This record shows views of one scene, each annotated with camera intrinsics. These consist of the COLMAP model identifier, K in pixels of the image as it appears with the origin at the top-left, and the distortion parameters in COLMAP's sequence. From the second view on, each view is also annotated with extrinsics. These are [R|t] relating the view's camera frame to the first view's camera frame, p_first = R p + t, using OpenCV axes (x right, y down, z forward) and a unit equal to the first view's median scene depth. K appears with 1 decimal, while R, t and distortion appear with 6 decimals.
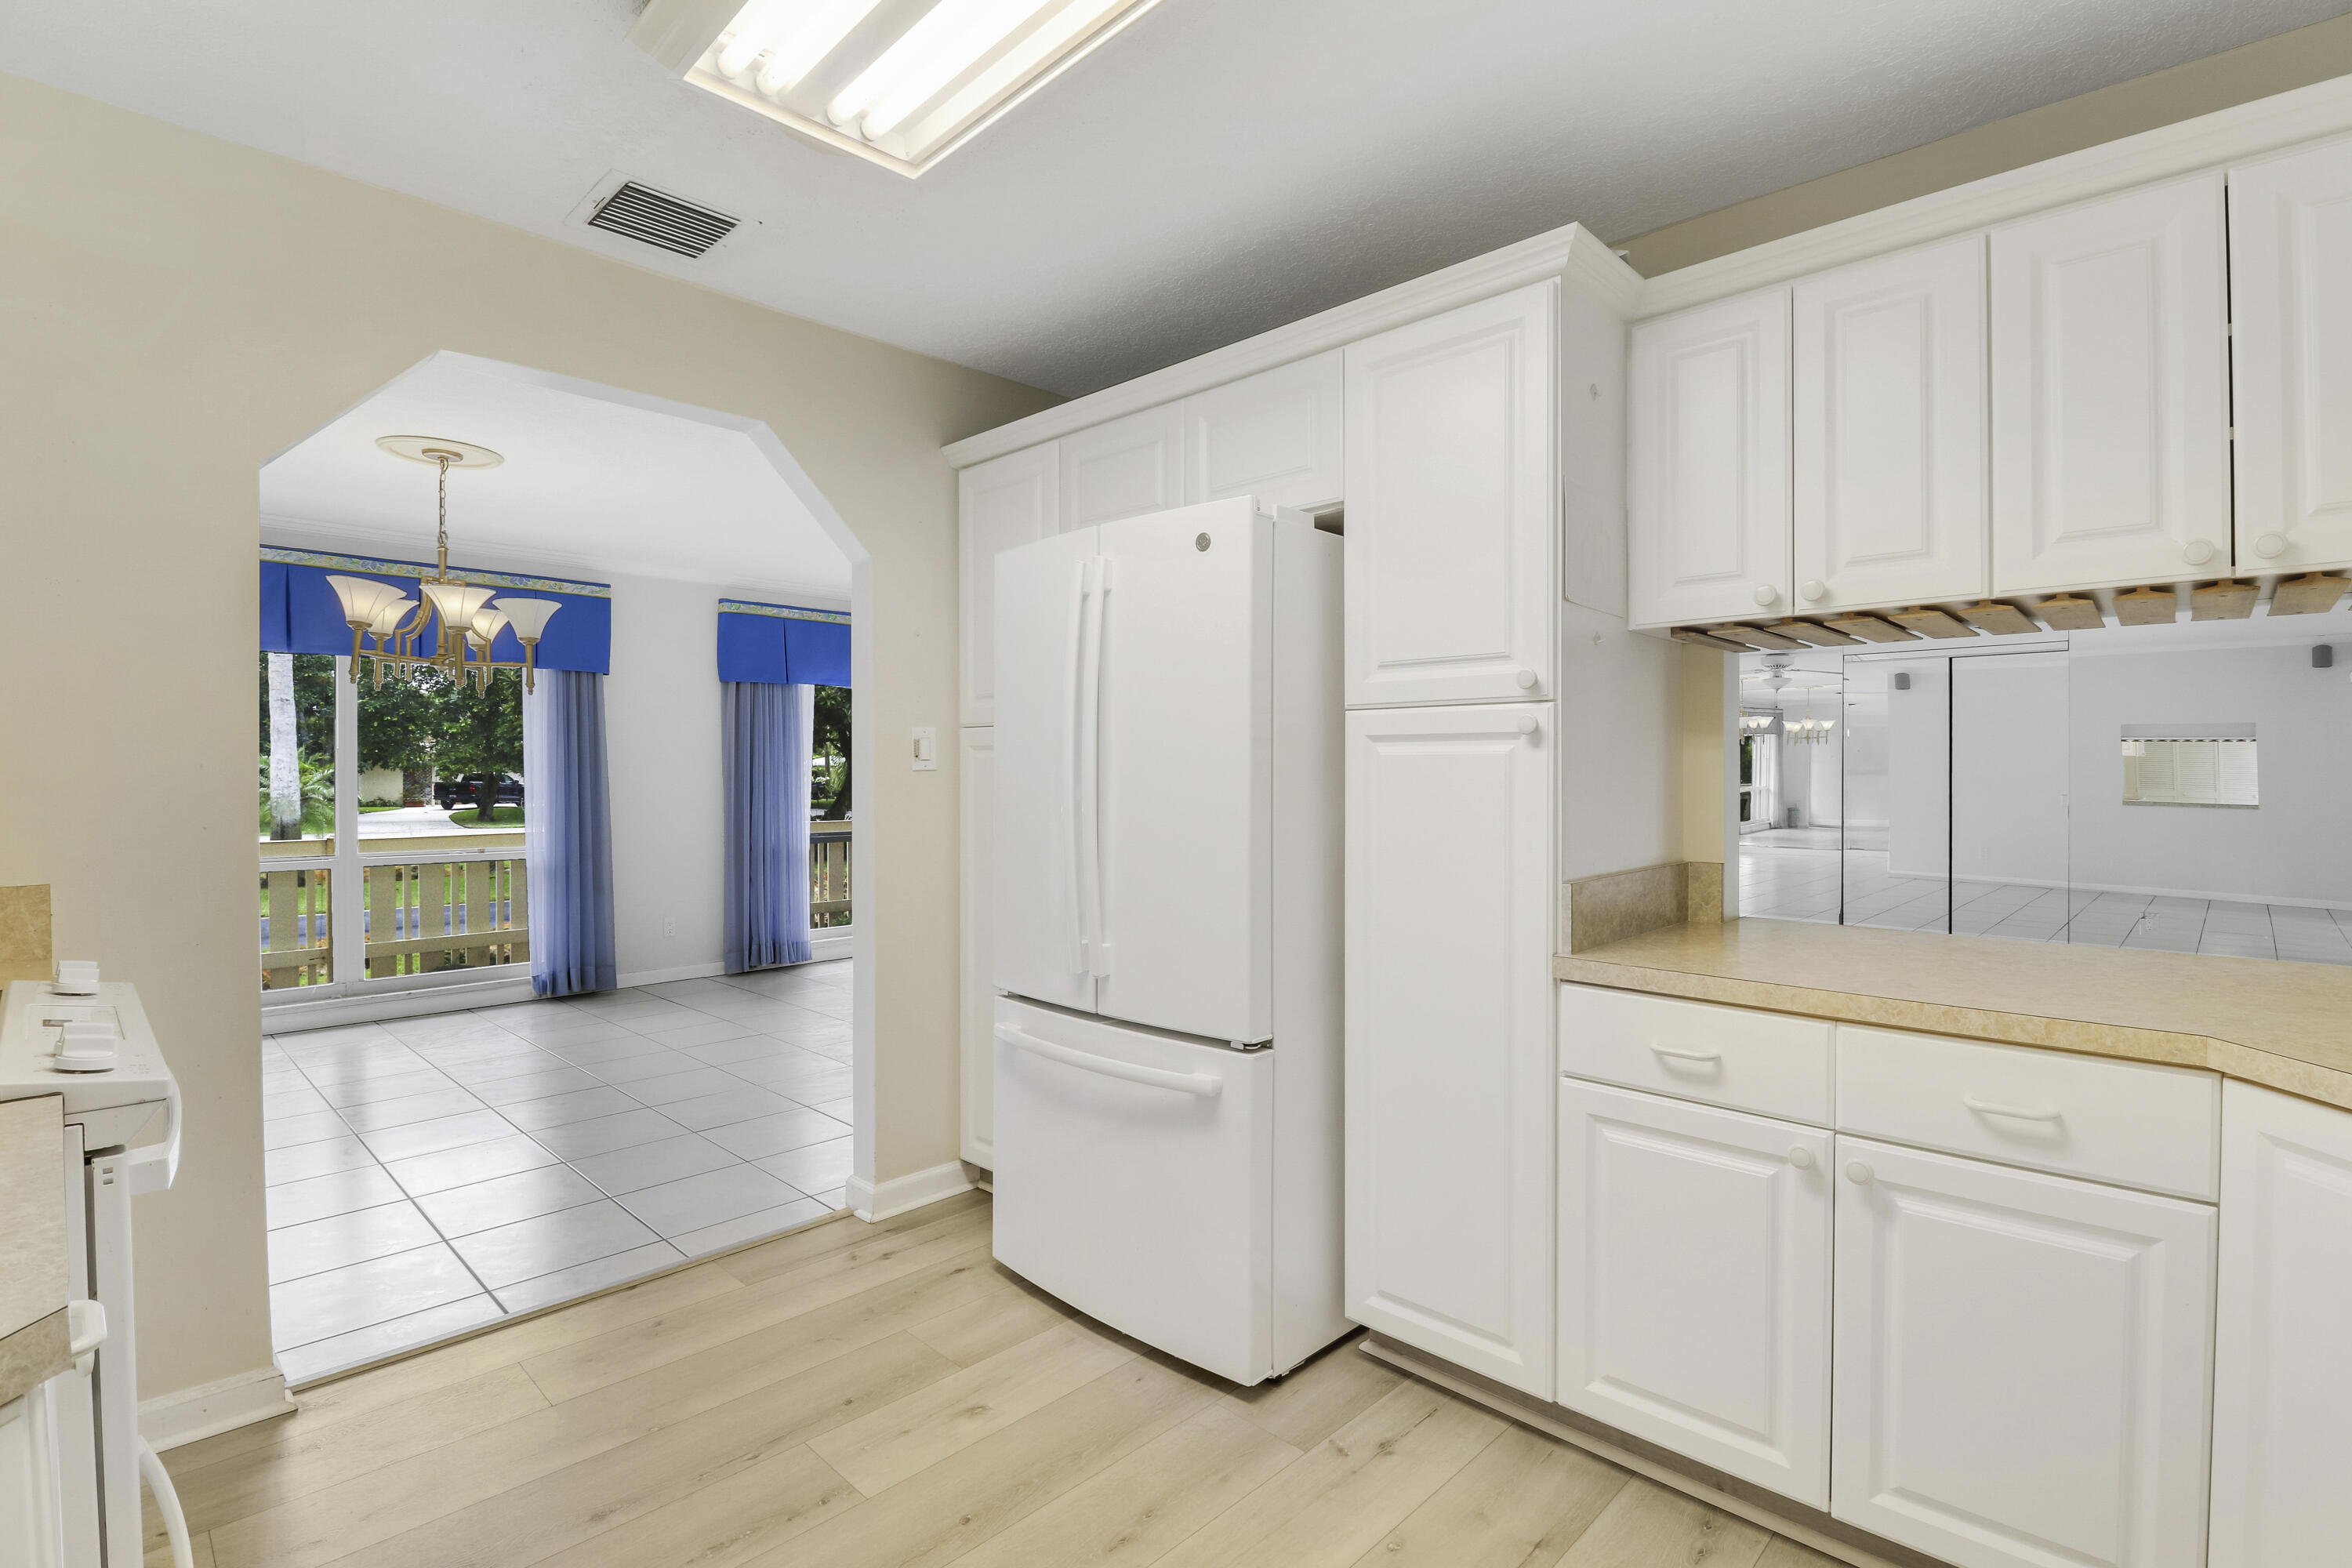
lens RADIAL K [[1104.3, 0, 1176.0], [0, 1104.3, 784.0], [0, 0, 1]] dist [0.002428, -0.015789]
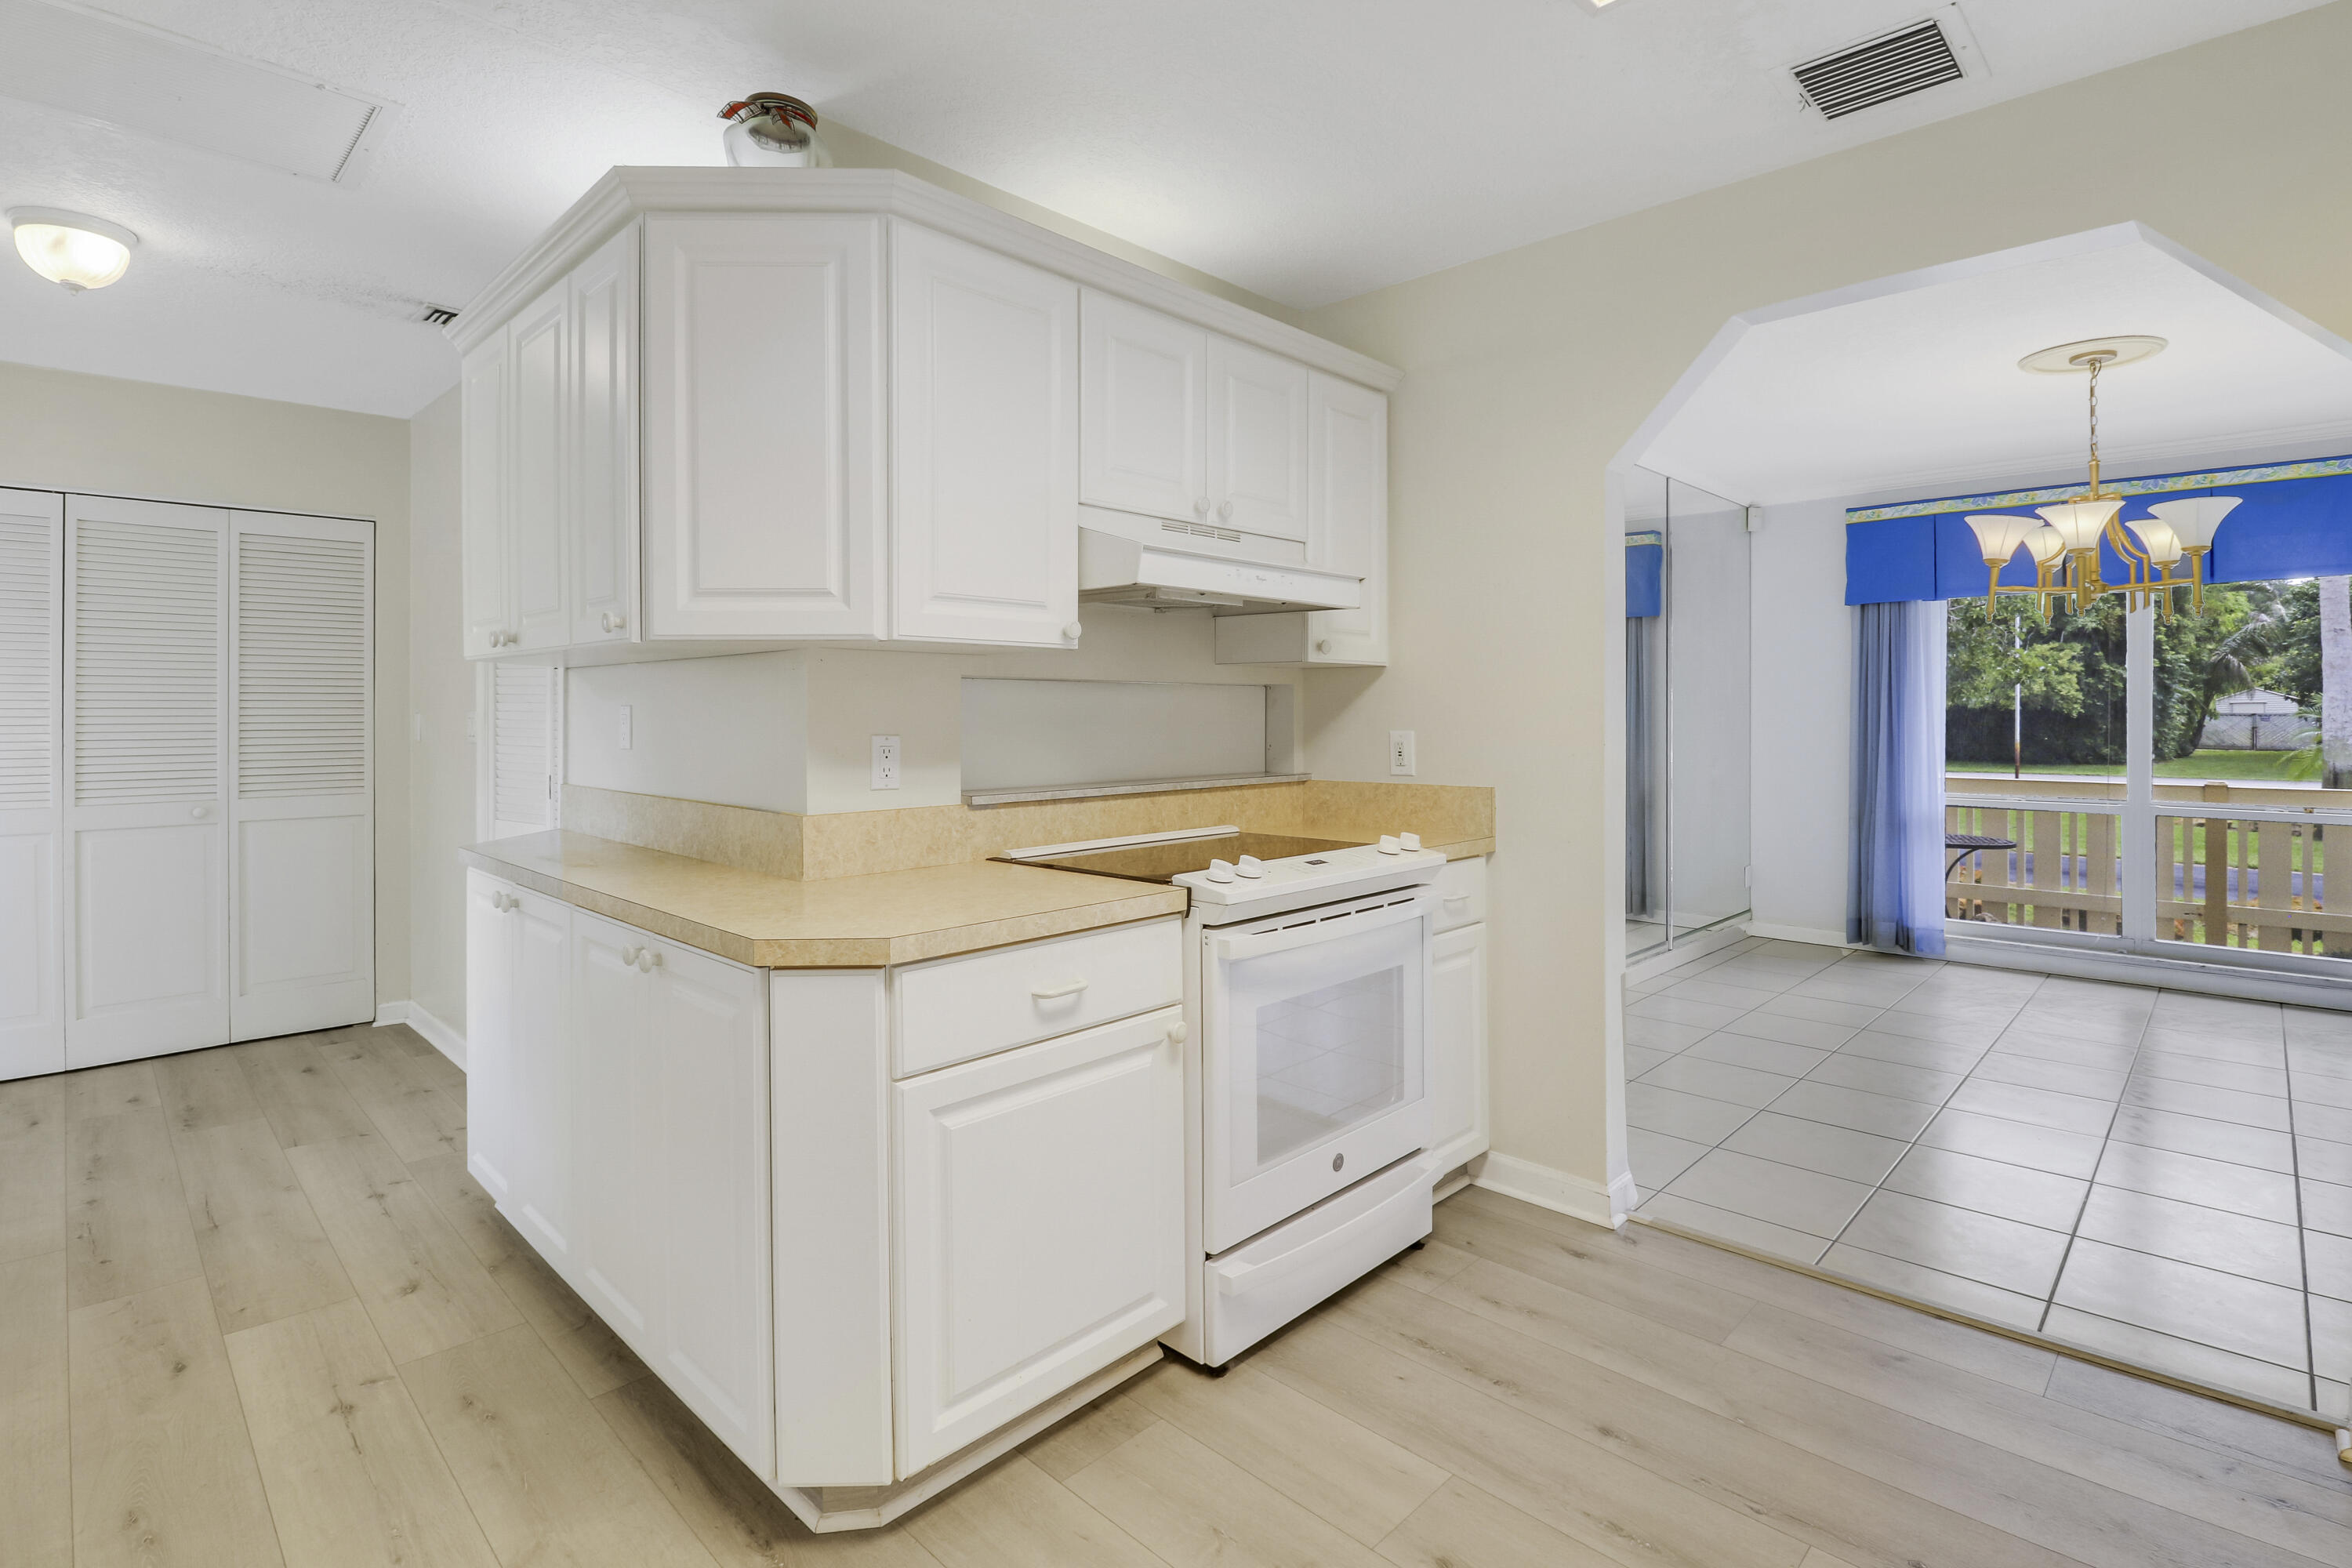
lens RADIAL K [[1146.7, 0, 1227.1], [0, 1146.7, 704.5], [0, 0, 1]] dist [0.001313, -0.000122]
pose [[0.045315, 0.005449, -0.998958, 0.240313], [-0.021581, 0.999757, 0.004474, -0.005644], [0.998740, 0.021356, 0.045422, 0.262946]]
